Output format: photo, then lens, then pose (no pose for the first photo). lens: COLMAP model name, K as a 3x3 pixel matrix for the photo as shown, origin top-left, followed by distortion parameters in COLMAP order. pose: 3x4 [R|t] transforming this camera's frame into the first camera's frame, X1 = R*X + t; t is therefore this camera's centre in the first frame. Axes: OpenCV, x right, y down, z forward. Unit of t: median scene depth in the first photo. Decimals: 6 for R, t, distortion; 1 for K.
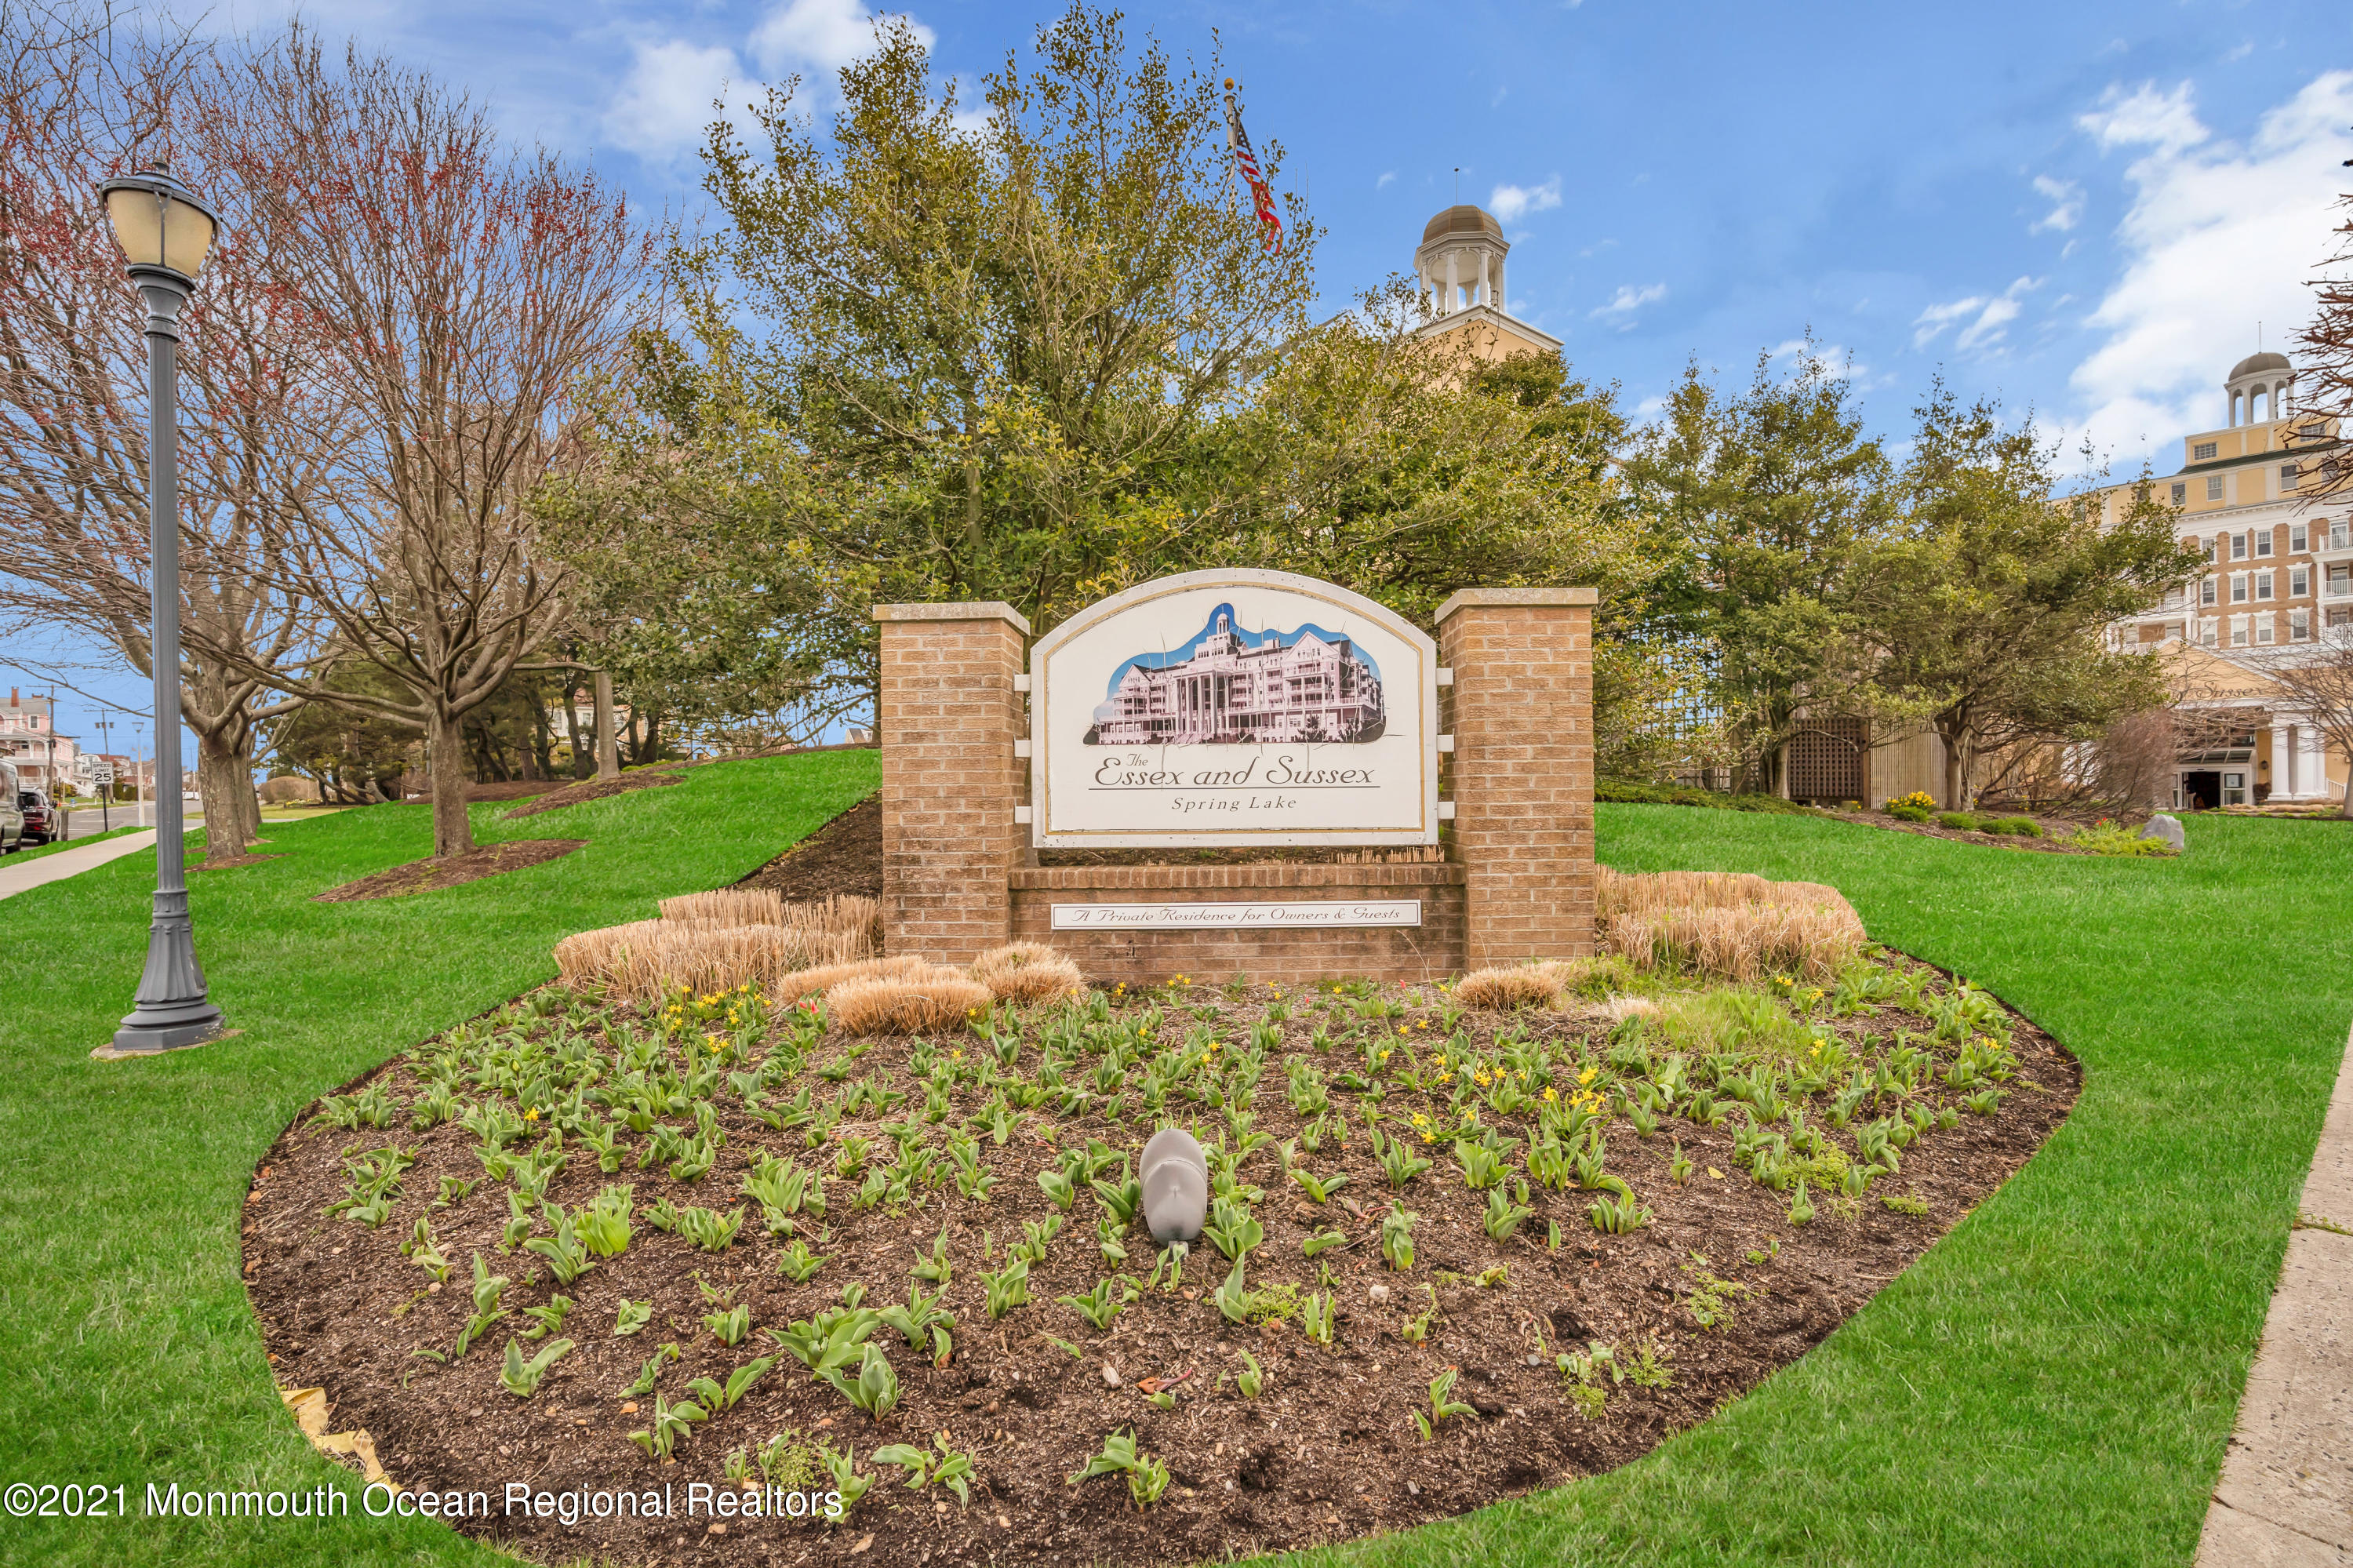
lens RADIAL K [[1205.4, 0, 1174.2], [0, 1205.4, 784.3], [0, 0, 1]] dist [-0.008020, 0.002330]
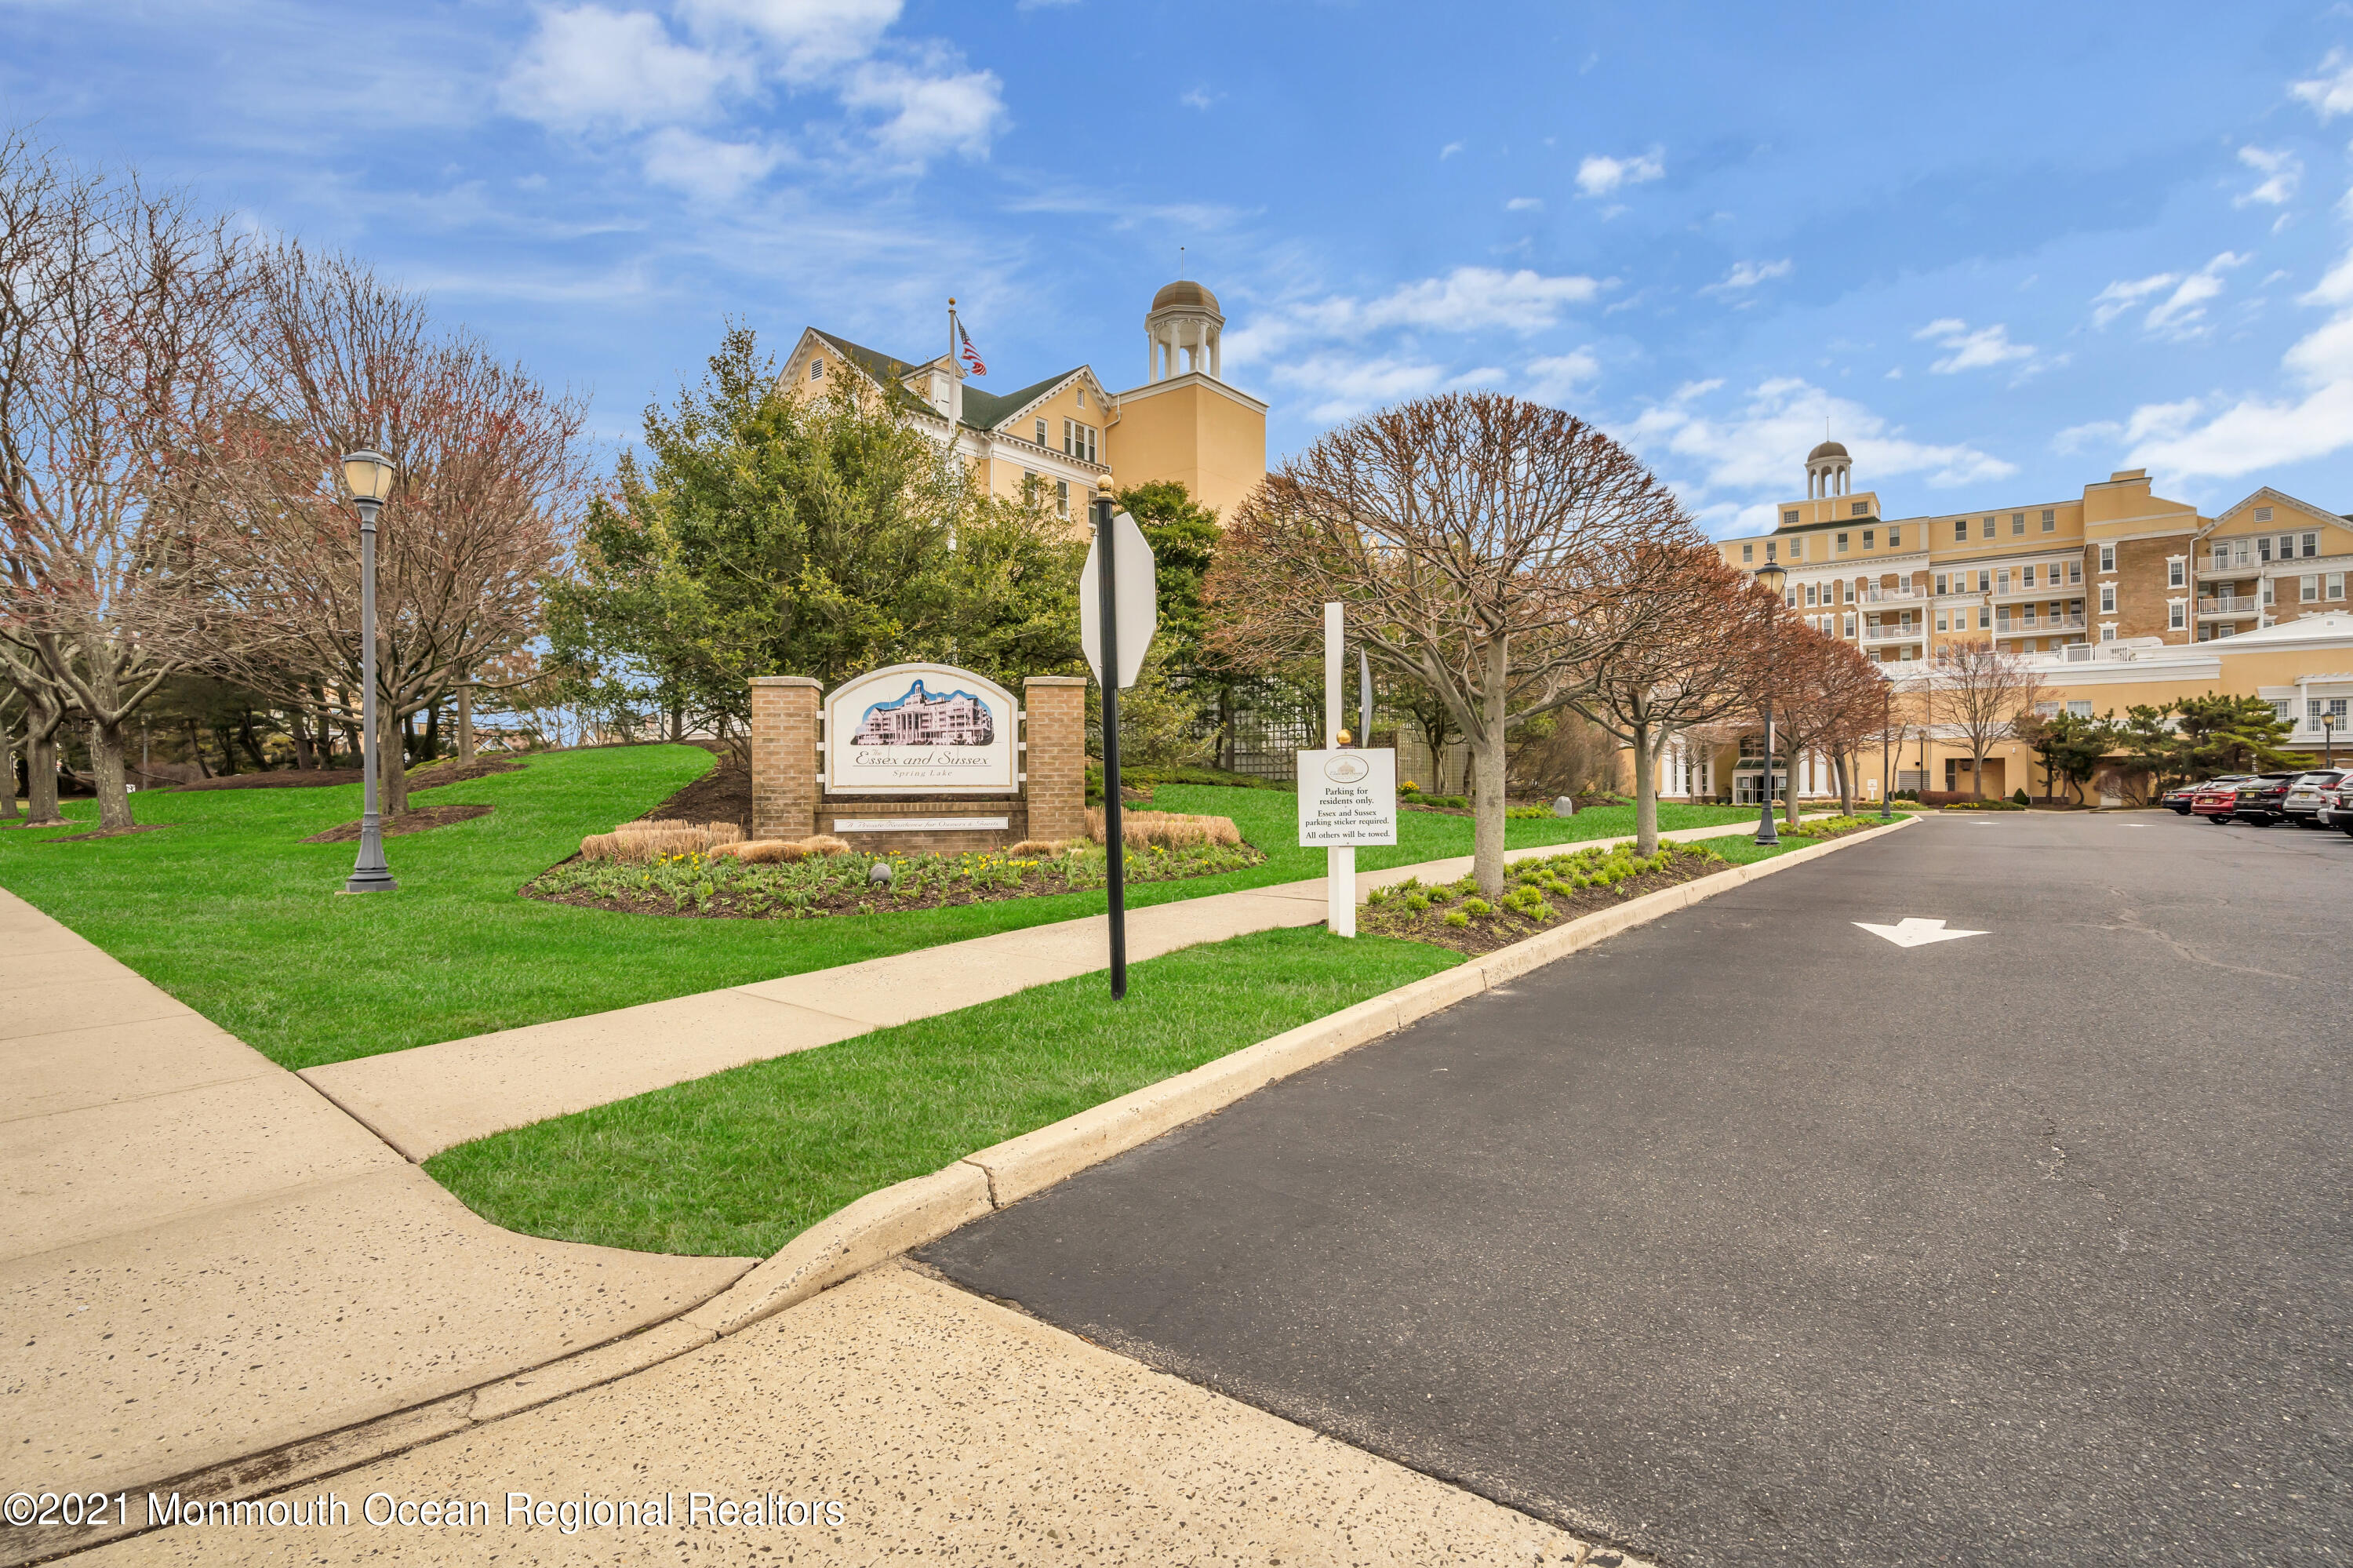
lens RADIAL K [[1205.4, 0, 1182.0], [0, 1205.4, 793.6], [0, 0, 1]] dist [-0.008020, 0.002330]
pose [[0.979952, 0.005688, 0.199152, 0.075042], [-0.007061, 0.999956, 0.006189, 0.035733], [-0.199108, -0.007471, 0.979949, -1.196276]]
